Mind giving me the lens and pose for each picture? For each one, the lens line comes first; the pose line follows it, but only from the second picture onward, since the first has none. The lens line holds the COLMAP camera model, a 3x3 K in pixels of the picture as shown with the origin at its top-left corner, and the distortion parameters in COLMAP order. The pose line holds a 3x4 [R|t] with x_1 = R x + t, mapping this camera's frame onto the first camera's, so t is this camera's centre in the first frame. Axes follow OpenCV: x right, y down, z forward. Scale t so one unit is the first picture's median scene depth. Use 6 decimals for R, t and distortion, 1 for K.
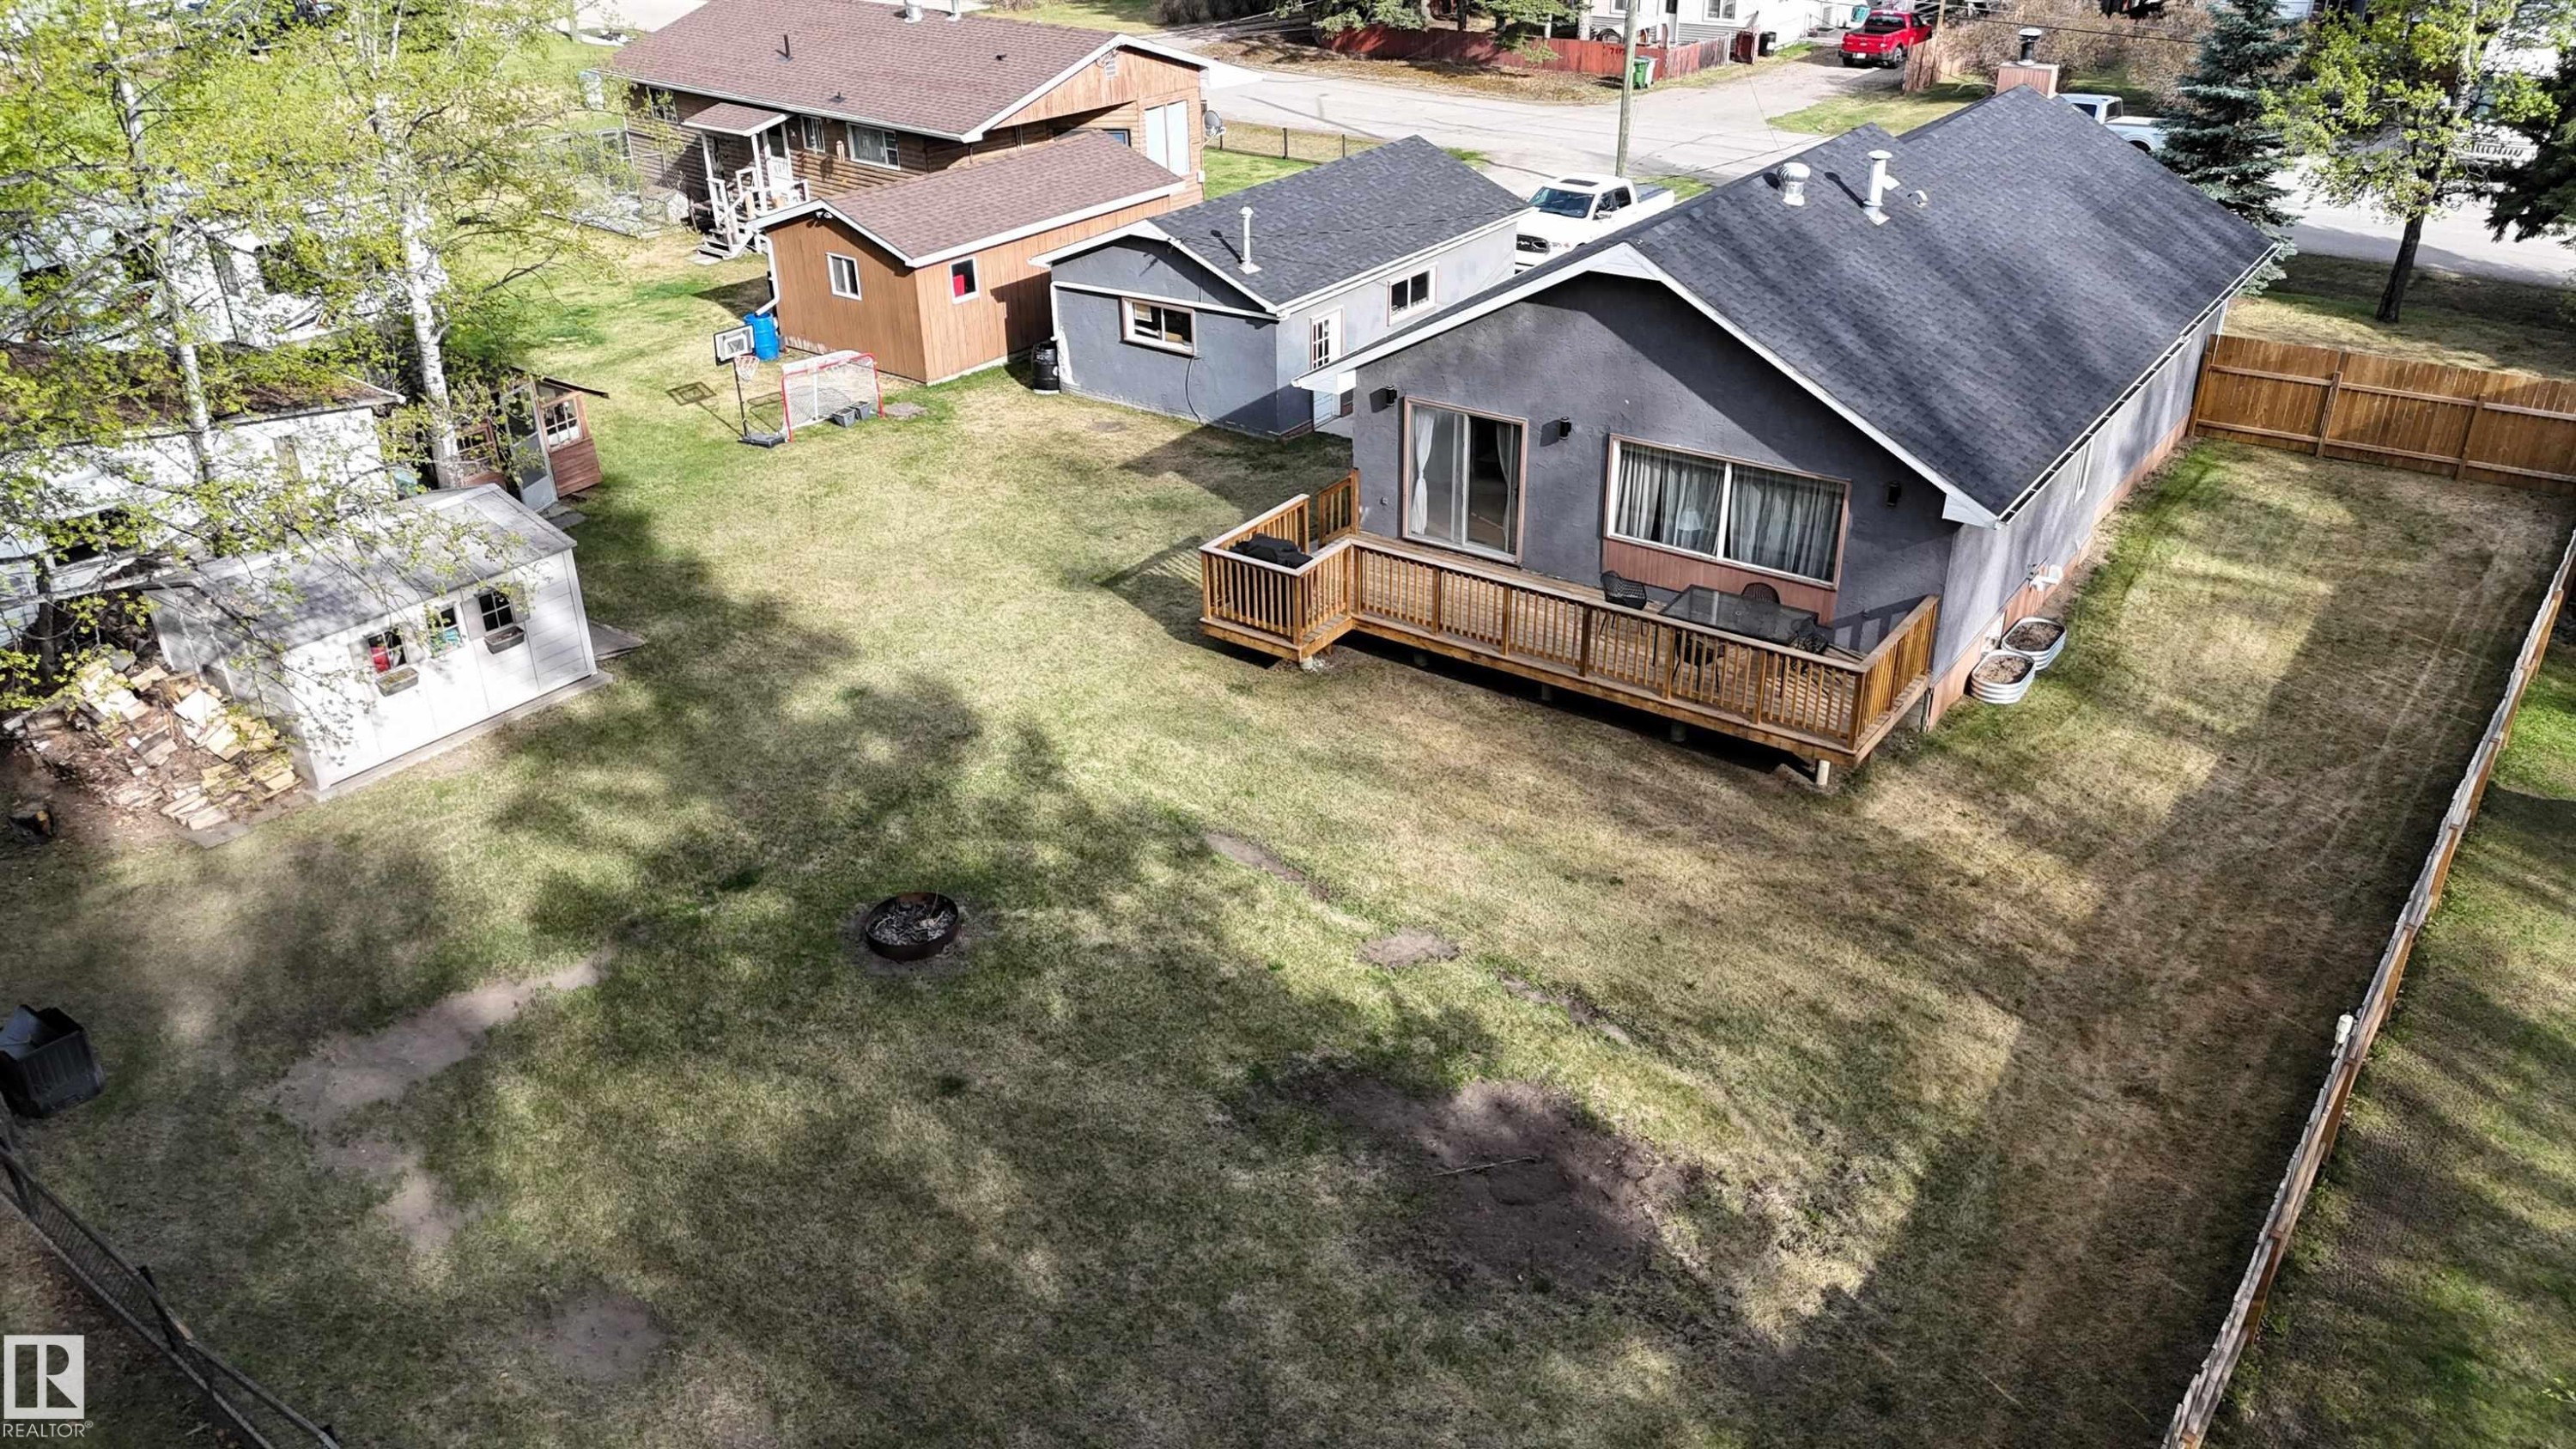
lens RADIAL K [[1900.4, 0, 1278.3], [0, 1900.4, 713.2], [0, 0, 1]] dist [0.062613, -0.052302]
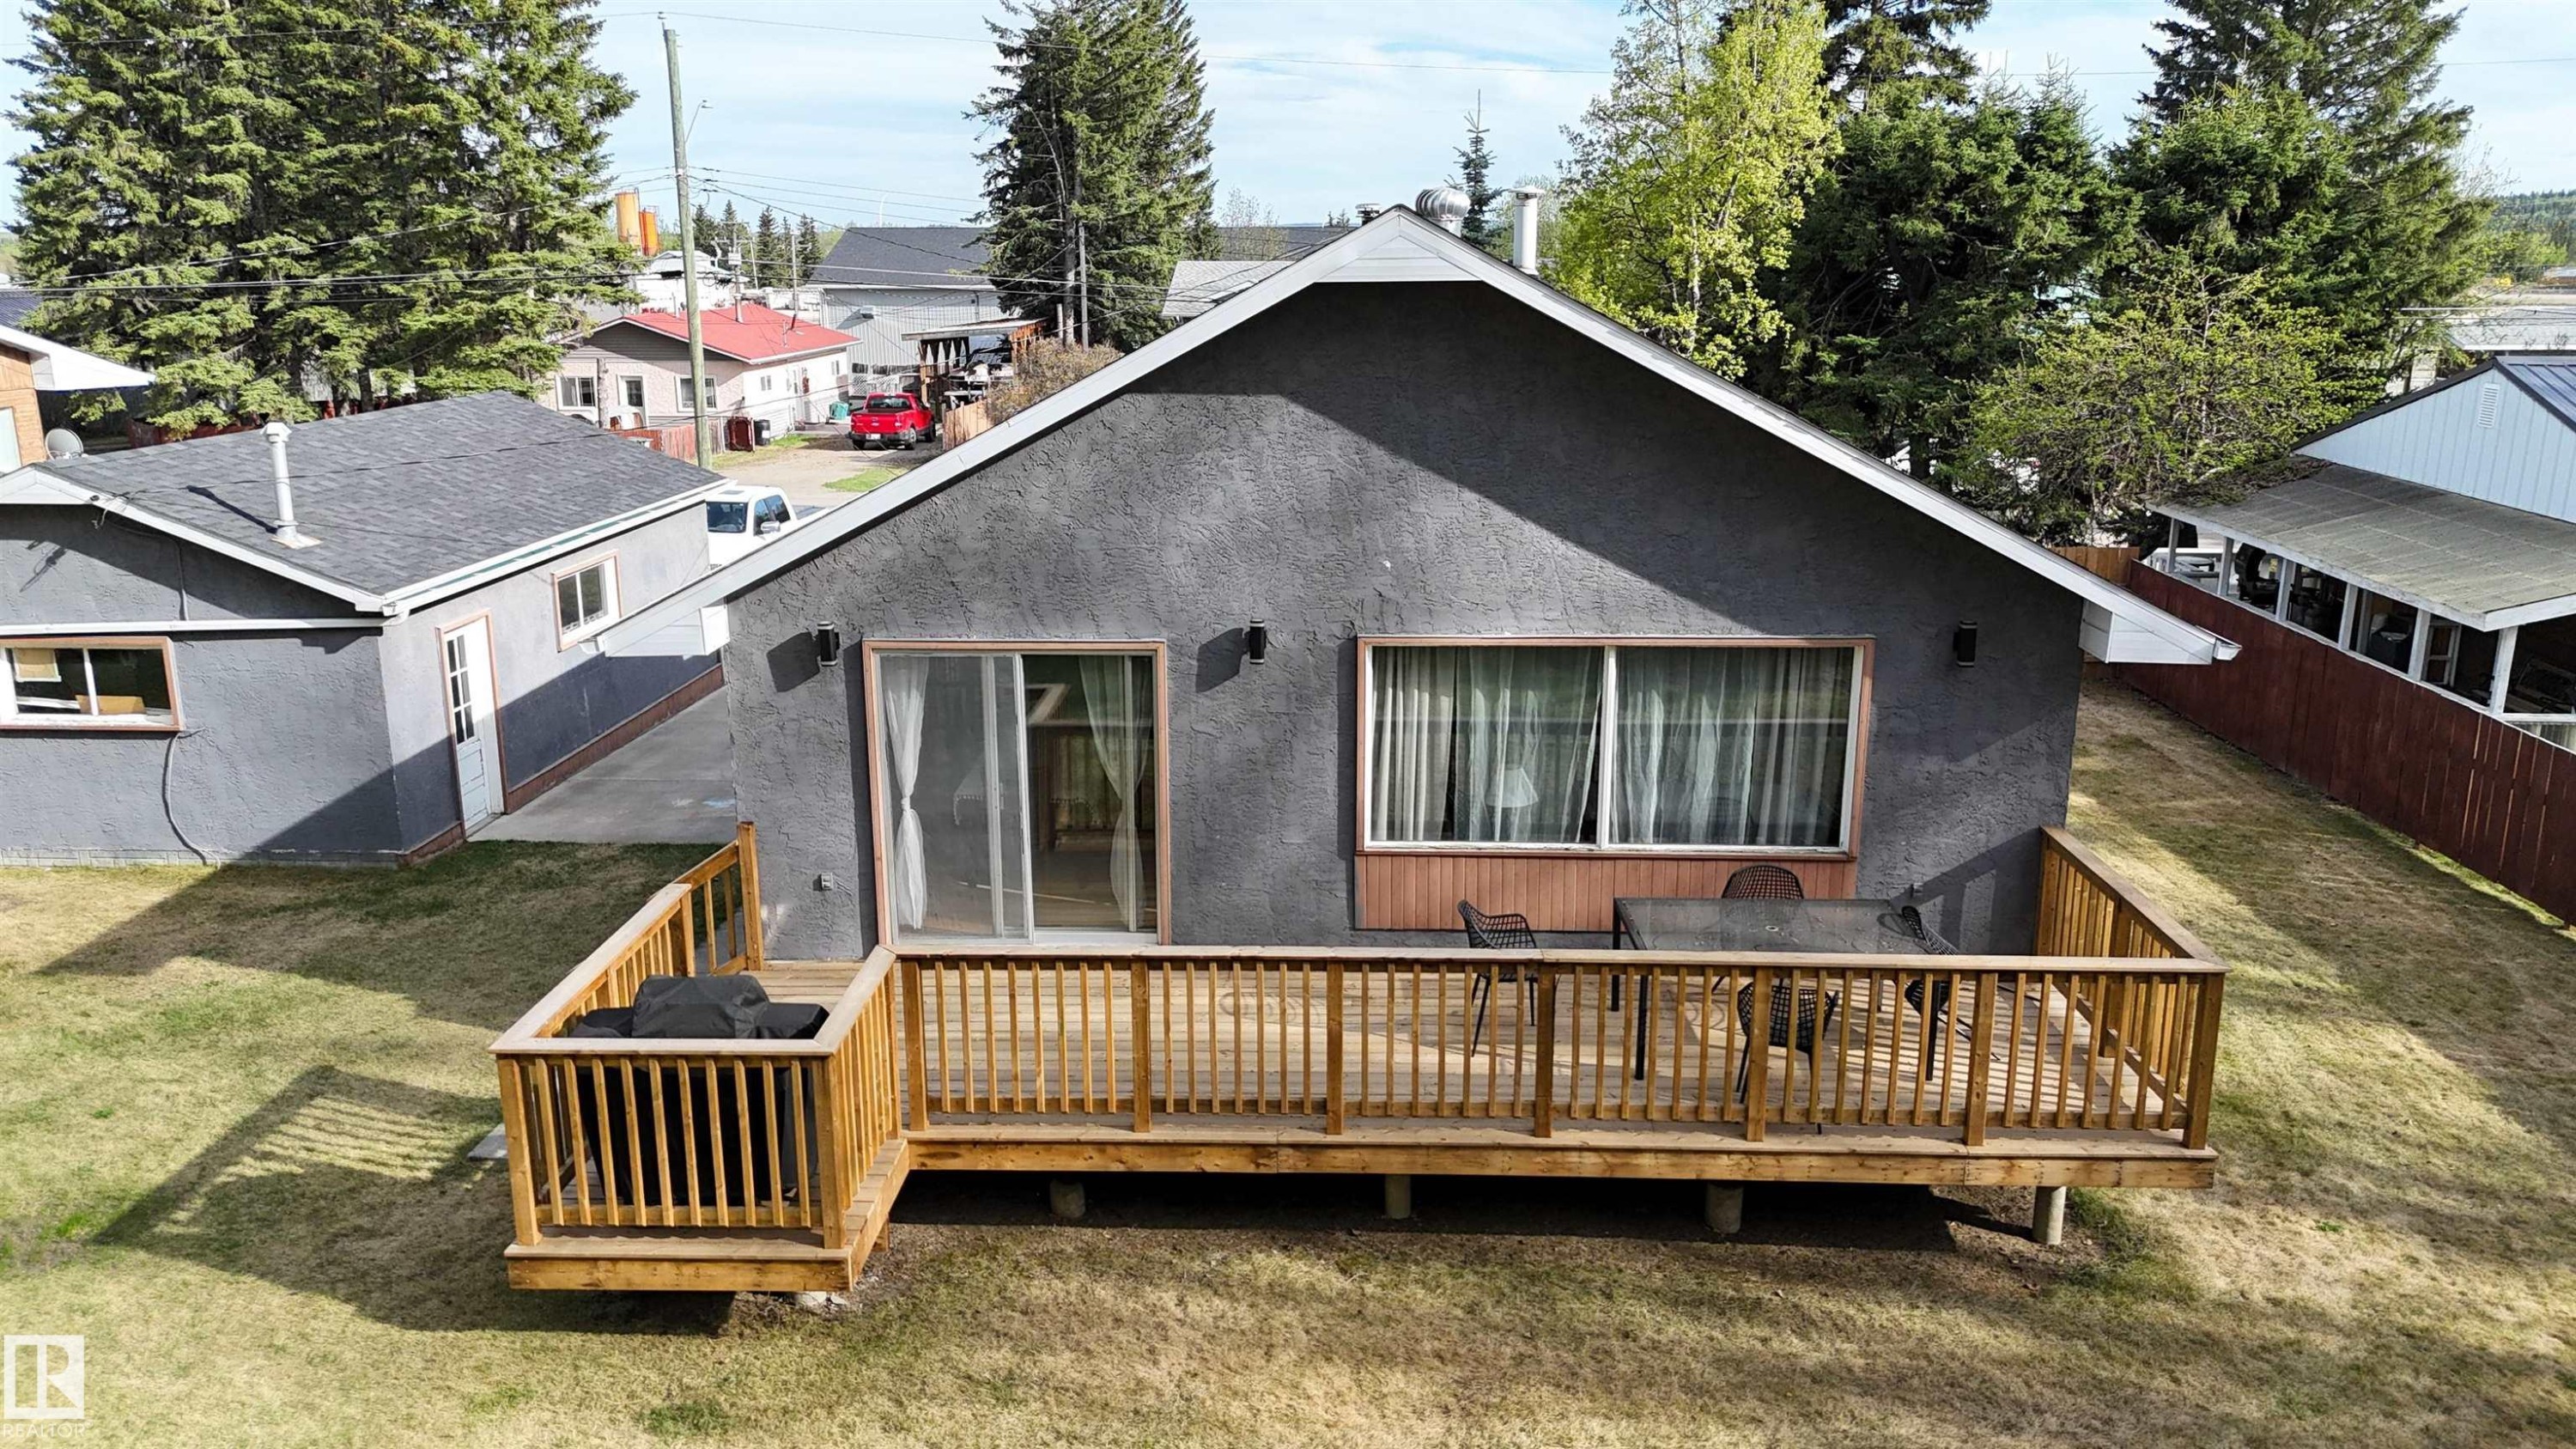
lens RADIAL K [[1900.4, 0, 1282.2], [0, 1900.4, 700.4], [0, 0, 1]] dist [0.062613, -0.052302]
pose [[0.830163, -0.111150, 0.546329, -0.111881], [0.247685, 0.951440, -0.182795, -0.048337], [-0.499482, 0.287068, 0.817380, 0.638817]]
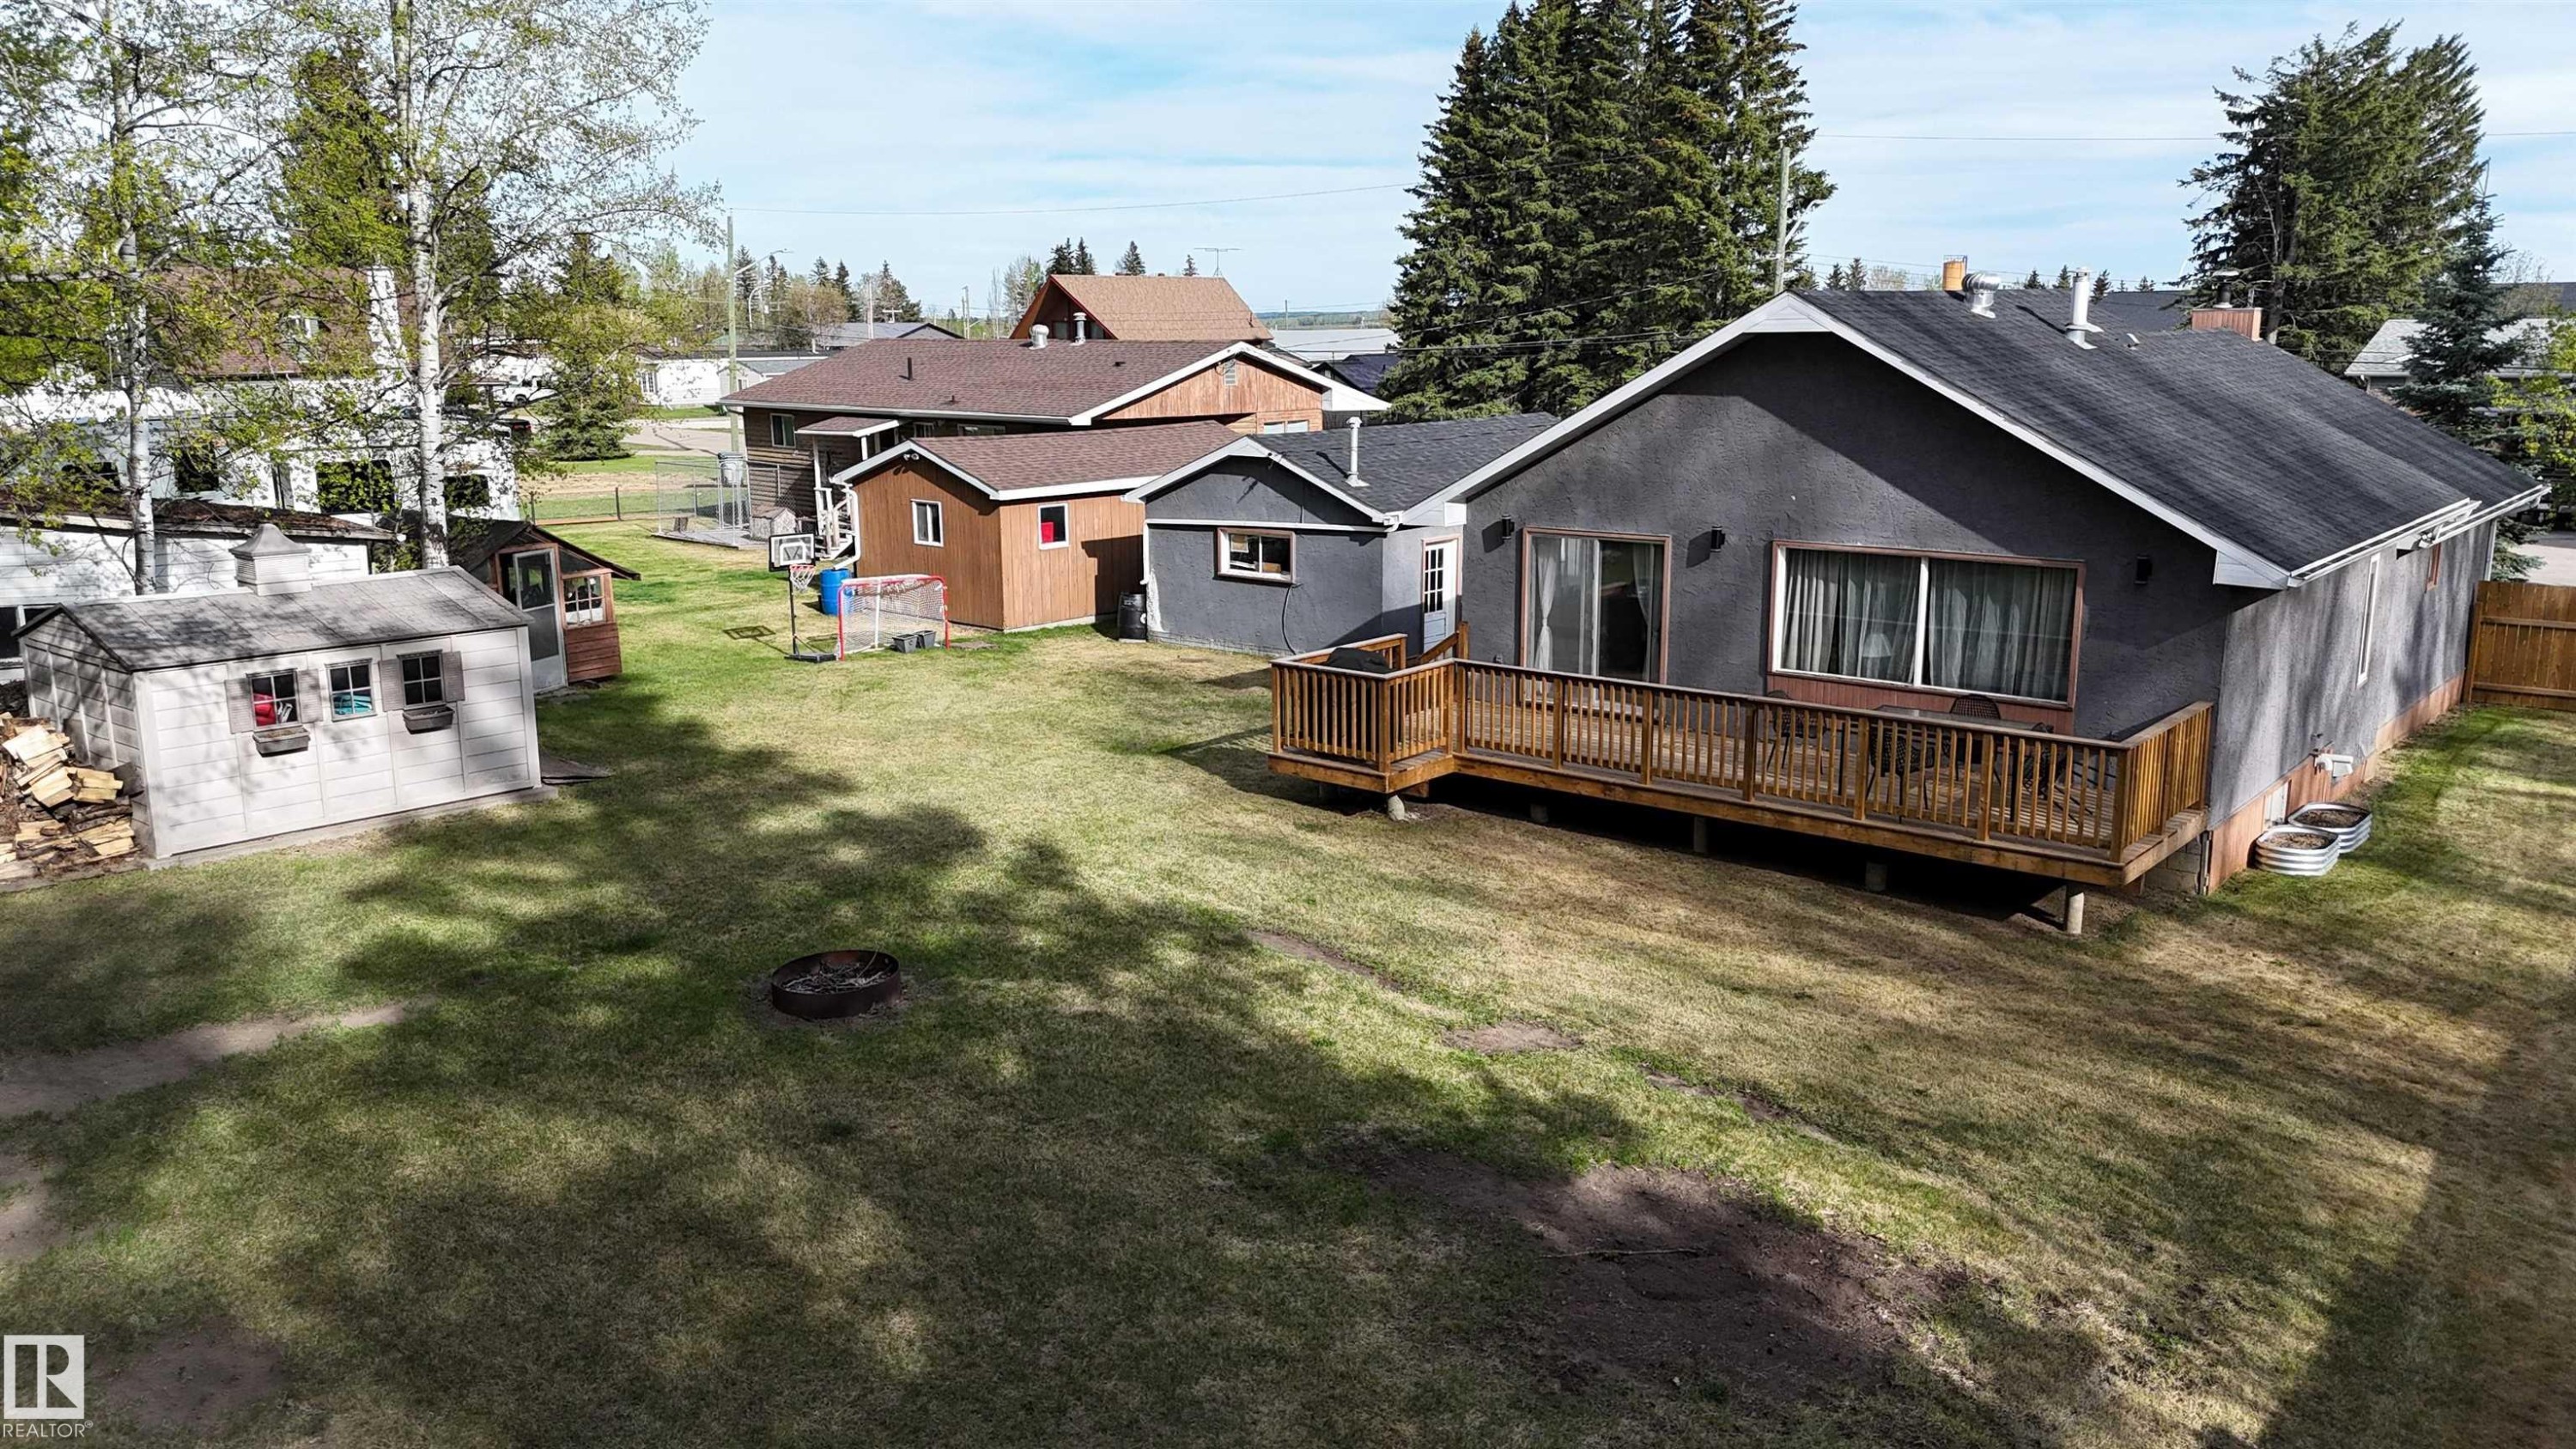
lens RADIAL K [[1900.4, 0, 1281.6], [0, 1900.4, 710.8], [0, 0, 1]] dist [0.062613, -0.052302]
pose [[0.996919, 0.027823, -0.073331, 0.025617], [-0.047223, 0.959433, -0.277954, 0.169825], [0.062623, 0.280560, 0.957791, 0.223390]]
